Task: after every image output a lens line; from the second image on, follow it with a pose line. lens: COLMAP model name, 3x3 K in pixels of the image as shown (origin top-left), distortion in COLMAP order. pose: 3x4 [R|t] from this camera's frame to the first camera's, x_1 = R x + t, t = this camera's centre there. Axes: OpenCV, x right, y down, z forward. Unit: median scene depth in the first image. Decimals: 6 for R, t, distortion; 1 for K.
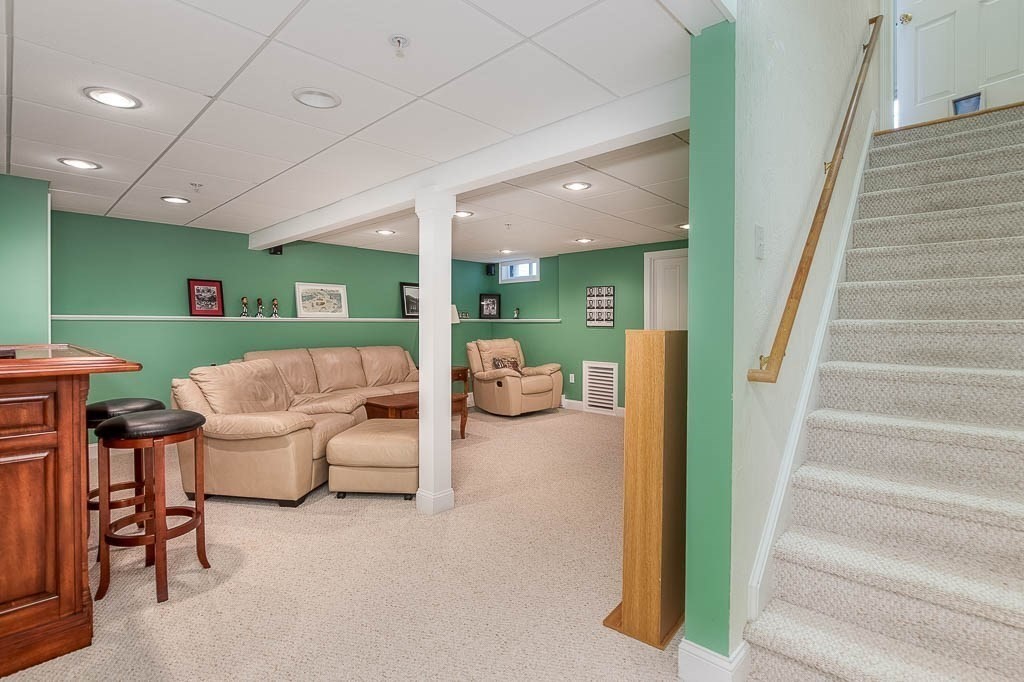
lens RADIAL K [[485.5, 0, 512.0], [0, 485.5, 341.0], [0, 0, 1]] dist [-0.021621, 0.000289]
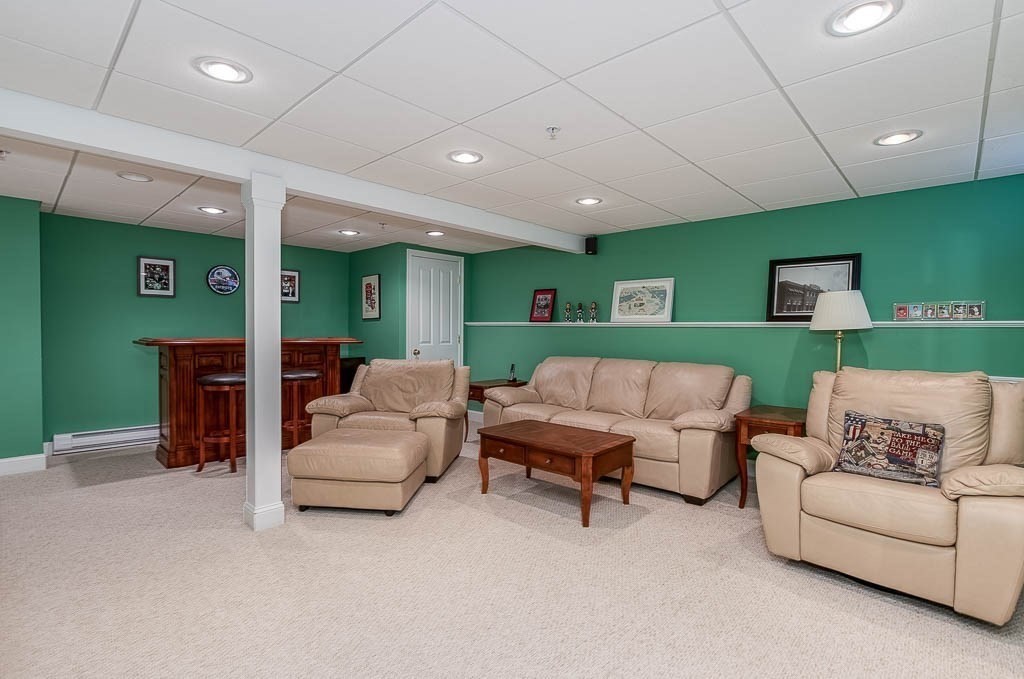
lens RADIAL K [[485.5, 0, 512.0], [0, 485.5, 339.5], [0, 0, 1]] dist [-0.021621, 0.000289]
pose [[-0.005673, 0.028470, -0.999579, 0.425394], [-0.037479, 0.998886, 0.028663, -0.034207], [0.999281, 0.037626, -0.004600, 0.798792]]
